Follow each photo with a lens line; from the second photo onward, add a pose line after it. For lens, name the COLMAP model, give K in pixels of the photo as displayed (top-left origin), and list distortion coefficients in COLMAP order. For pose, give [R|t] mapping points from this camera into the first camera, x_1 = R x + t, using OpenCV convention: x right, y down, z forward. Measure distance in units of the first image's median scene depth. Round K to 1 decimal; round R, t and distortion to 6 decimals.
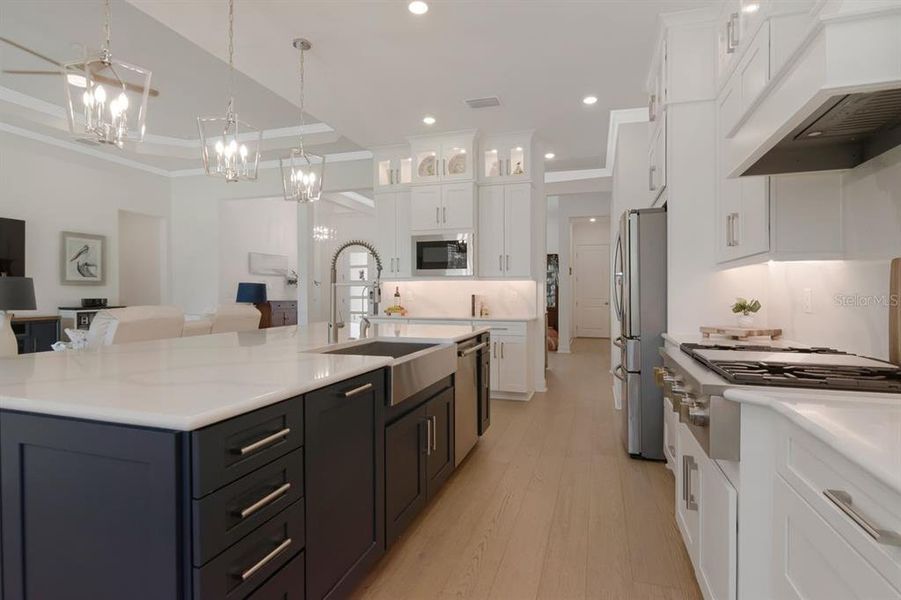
lens RADIAL K [[446.1, 0, 449.4], [0, 446.1, 300.7], [0, 0, 1]] dist [-0.002103, -0.002582]
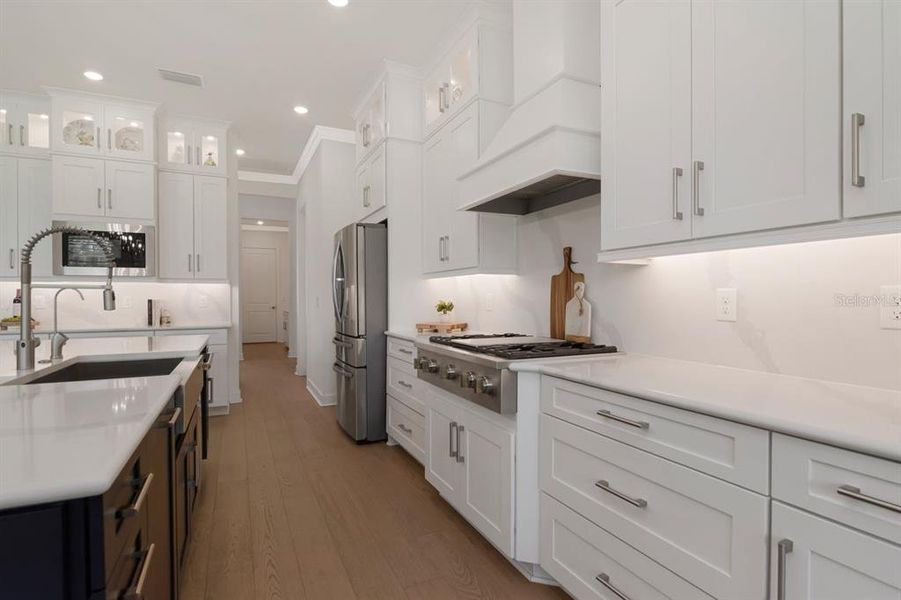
lens RADIAL K [[446.1, 0, 438.1], [0, 446.1, 303.3], [0, 0, 1]] dist [-0.002103, -0.002582]
pose [[0.735492, -0.011822, 0.677431, -0.122721], [0.014331, 0.999896, 0.001890, -0.000223], [-0.677382, 0.008318, 0.735584, 0.024488]]
